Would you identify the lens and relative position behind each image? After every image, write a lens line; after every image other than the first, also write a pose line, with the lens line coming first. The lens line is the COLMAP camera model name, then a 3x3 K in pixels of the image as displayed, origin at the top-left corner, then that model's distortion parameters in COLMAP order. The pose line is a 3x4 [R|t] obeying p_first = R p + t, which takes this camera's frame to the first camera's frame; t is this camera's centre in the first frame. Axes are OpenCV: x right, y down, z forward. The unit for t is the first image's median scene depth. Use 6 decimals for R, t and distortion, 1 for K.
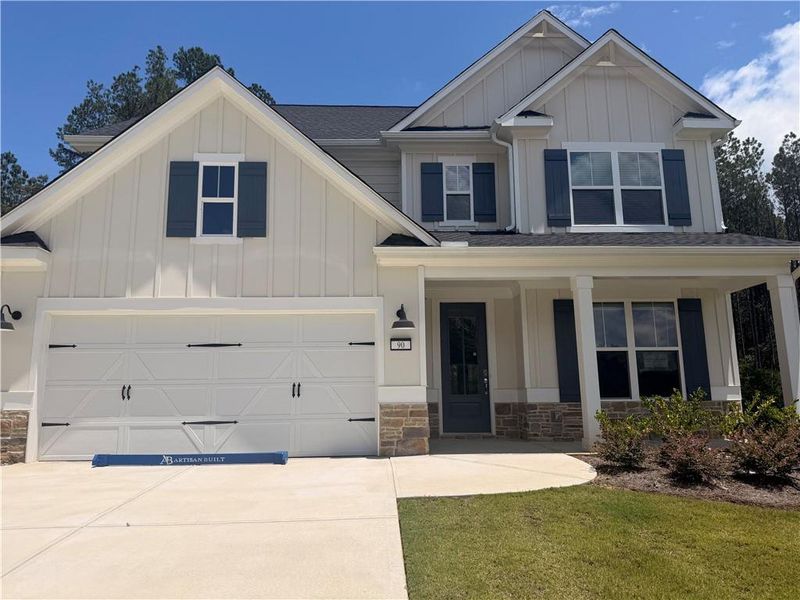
lens RADIAL K [[571.3, 0, 400.0], [0, 571.3, 300.0], [0, 0, 1]] dist [-0.010215, -0.006191]
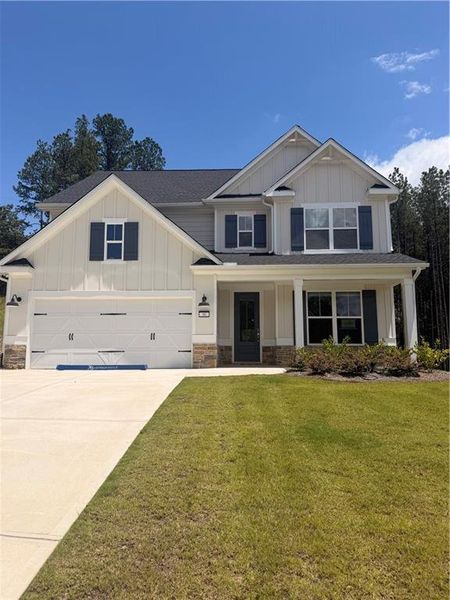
lens RADIAL K [[415.1, 0, 225.0], [0, 415.1, 300.0], [0, 0, 1]] dist [0.006808, 0.001001]
pose [[0.996988, 0.000981, -0.077550, 0.151642], [0.001832, 0.999343, 0.036204, -0.019538], [0.077535, -0.036237, 0.996331, -0.358764]]
